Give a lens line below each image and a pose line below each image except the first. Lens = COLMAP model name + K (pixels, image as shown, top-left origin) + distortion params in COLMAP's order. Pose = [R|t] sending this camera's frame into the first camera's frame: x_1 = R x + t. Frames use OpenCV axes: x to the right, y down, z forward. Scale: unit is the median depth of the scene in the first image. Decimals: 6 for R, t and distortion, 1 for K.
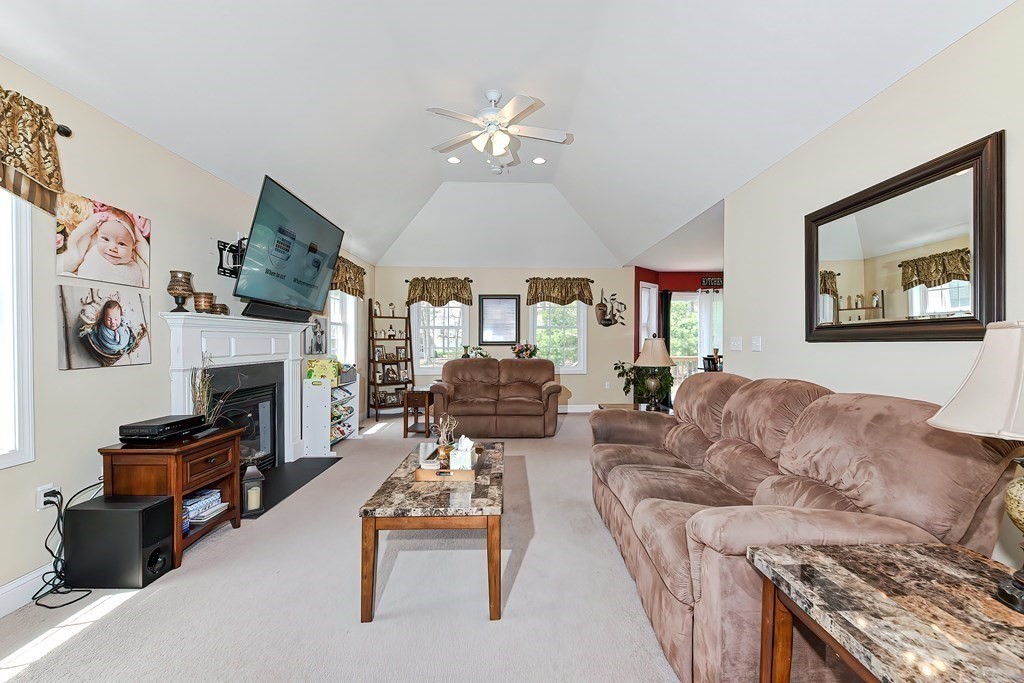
lens RADIAL K [[451.7, 0, 513.0], [0, 451.7, 344.2], [0, 0, 1]] dist [0.002010, 0.000004]
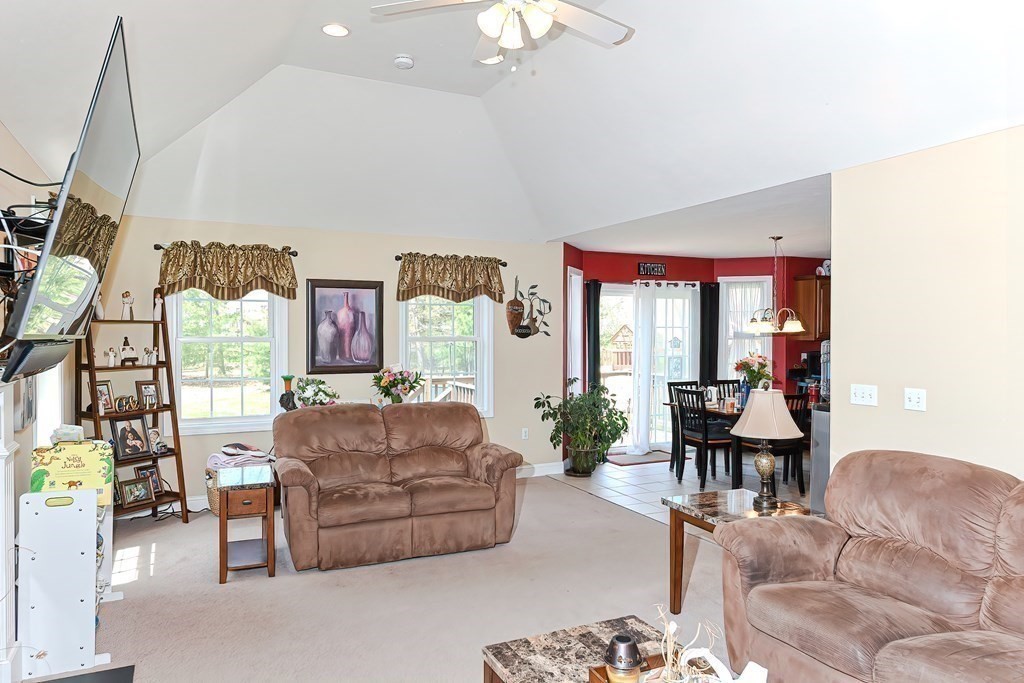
lens RADIAL K [[706.4, 0, 511.2], [0, 706.4, 337.5], [0, 0, 1]] dist [0.009535, 0.001813]
pose [[0.903770, -0.003557, 0.428003, -0.218955], [-0.000559, 0.999955, 0.009492, -0.049120], [-0.428017, -0.008818, 0.903728, 0.139518]]
